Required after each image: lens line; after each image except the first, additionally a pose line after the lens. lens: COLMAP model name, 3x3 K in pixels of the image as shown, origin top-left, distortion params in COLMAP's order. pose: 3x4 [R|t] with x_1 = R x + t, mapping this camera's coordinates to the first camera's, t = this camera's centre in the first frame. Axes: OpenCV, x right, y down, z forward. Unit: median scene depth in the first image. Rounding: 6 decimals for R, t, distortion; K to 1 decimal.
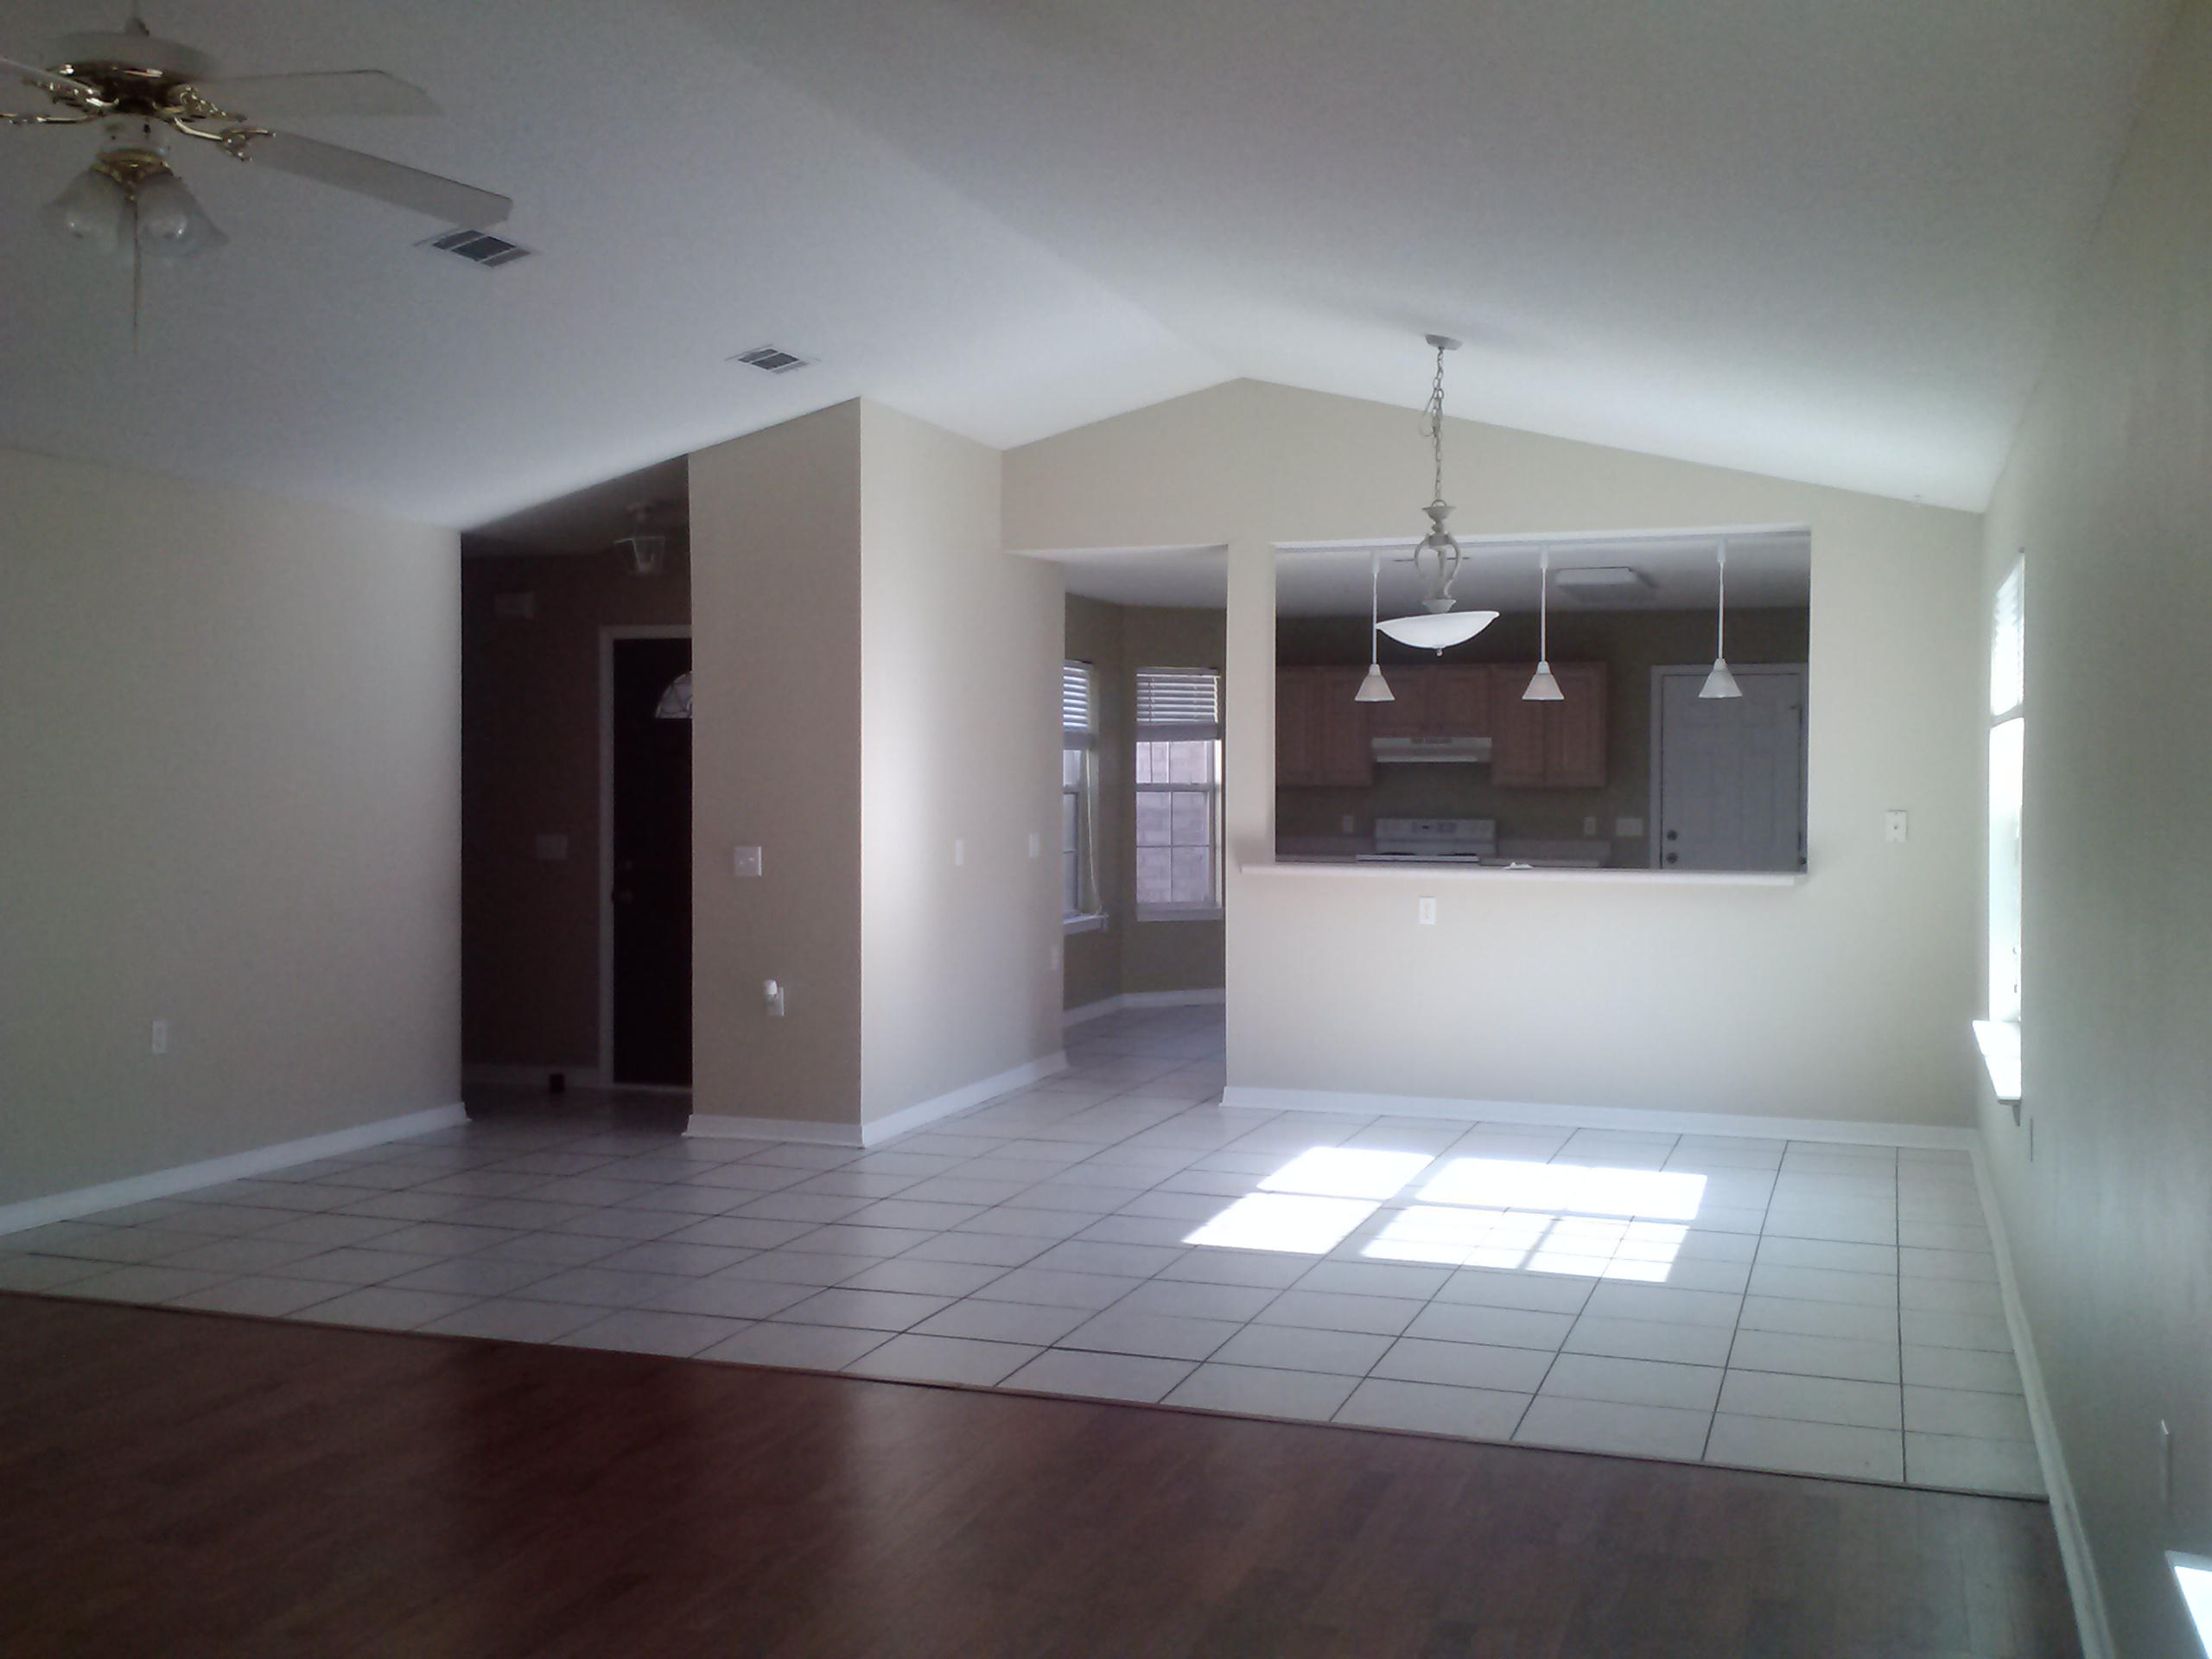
lens RADIAL K [[2217.6, 0, 1112.3], [0, 2217.6, 819.9], [0, 0, 1]] dist [0.017430, 0.000000]
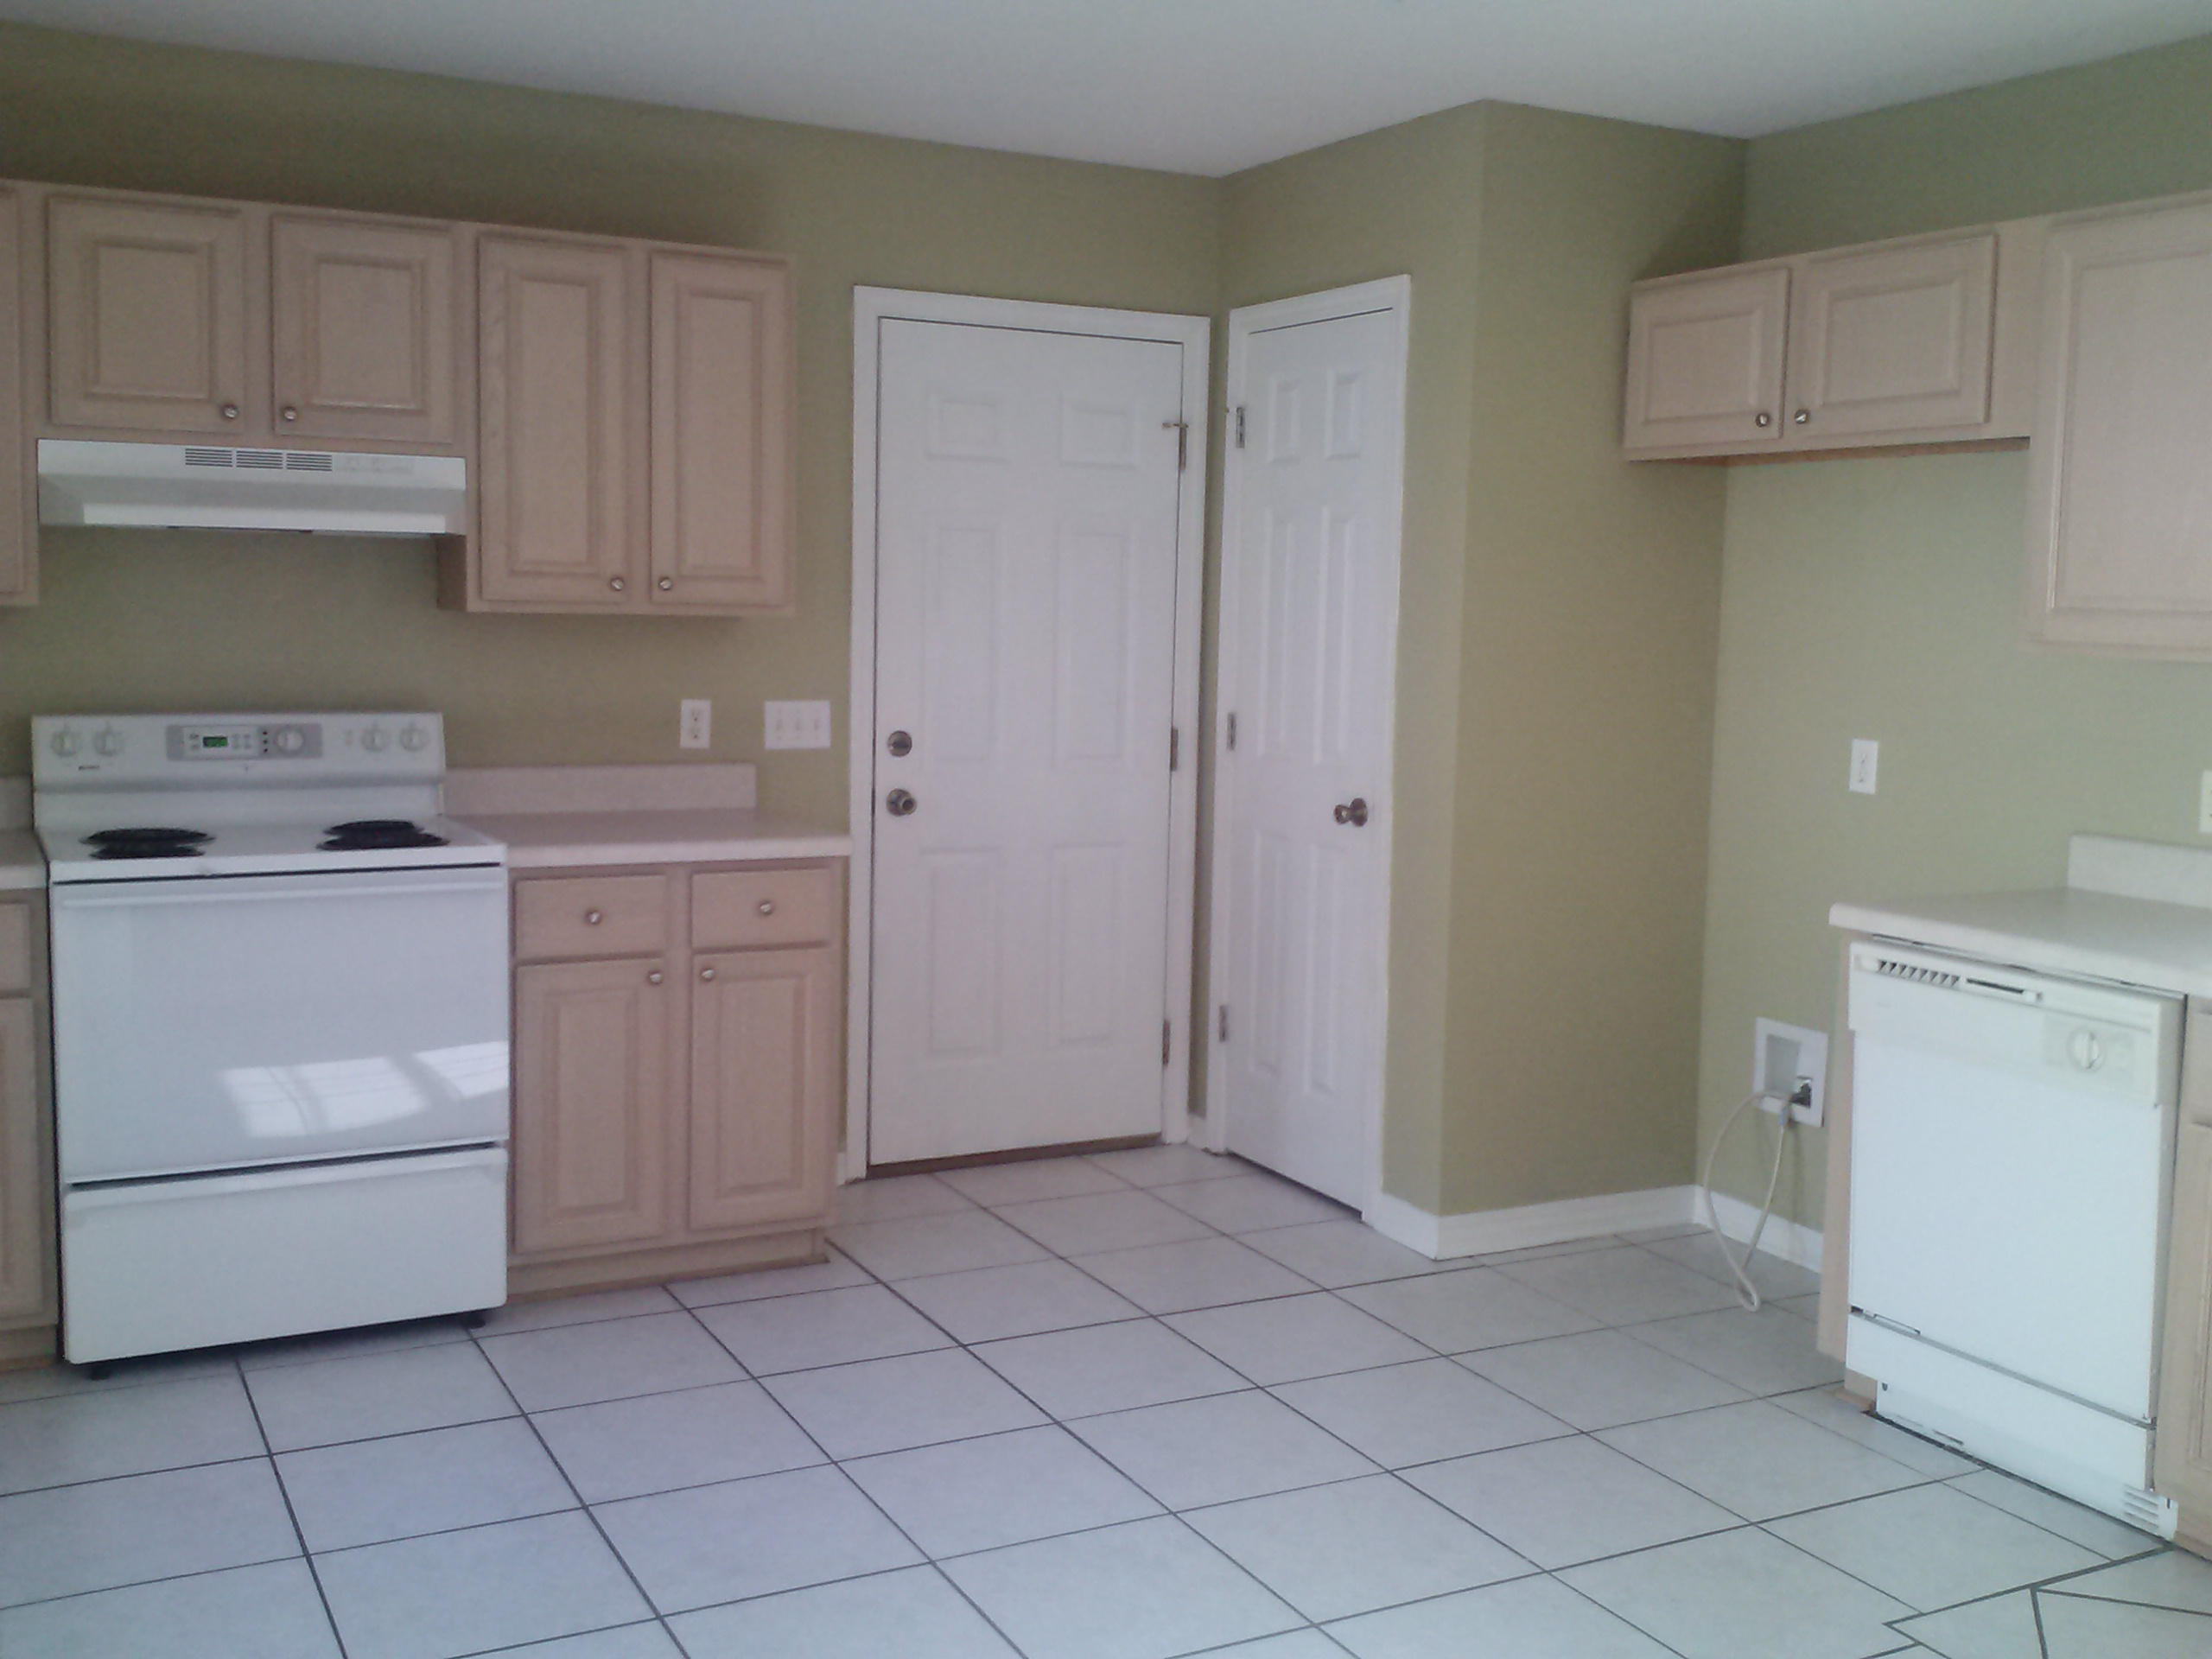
lens RADIAL K [[2217.6, 0, 1108.3], [0, 2217.6, 833.1], [0, 0, 1]] dist [0.017430, 0.000000]
pose [[0.673055, -0.068835, 0.736382, -0.007477], [-0.001117, 0.995564, 0.094084, -0.019144], [-0.739592, -0.064147, 0.669992, 1.001815]]
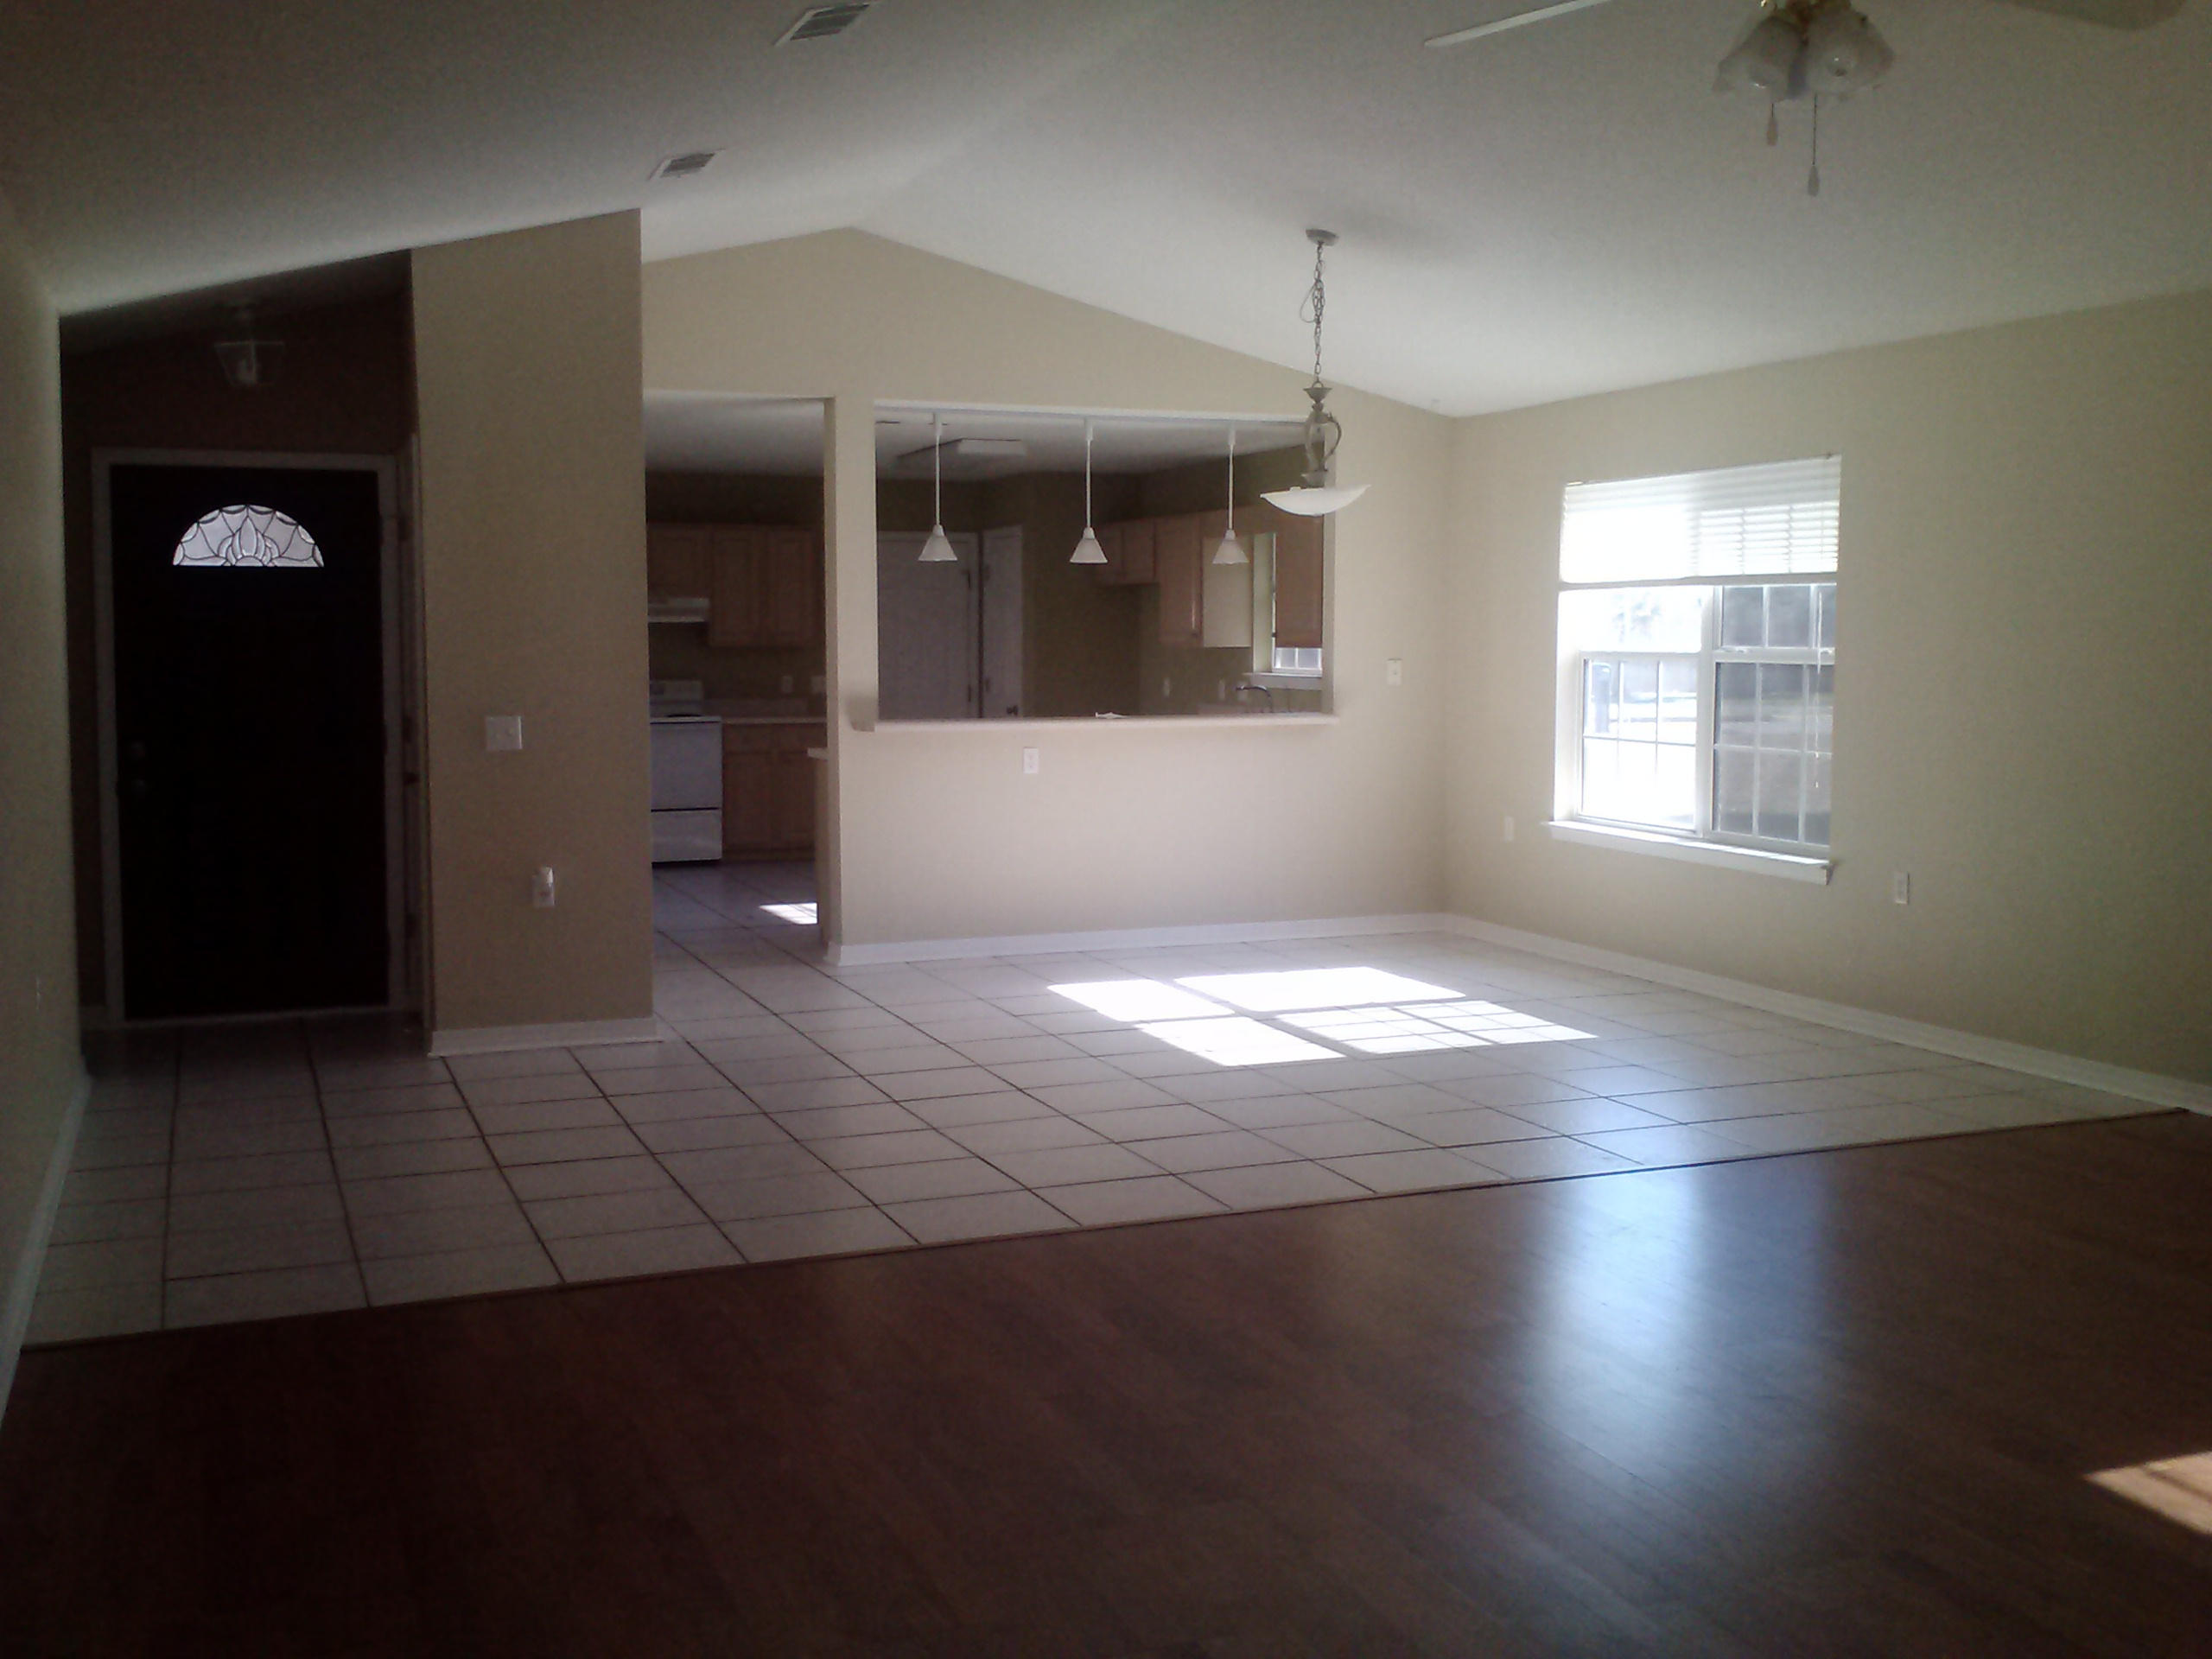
lens RADIAL K [[2217.6, 0, 1117.6], [0, 2217.6, 826.5], [0, 0, 1]] dist [0.017430, 0.000000]
pose [[0.747462, -0.061181, 0.661481, -0.507991], [0.019009, 0.997312, 0.070763, -0.001878], [-0.664033, -0.040318, 0.746616, 0.169870]]
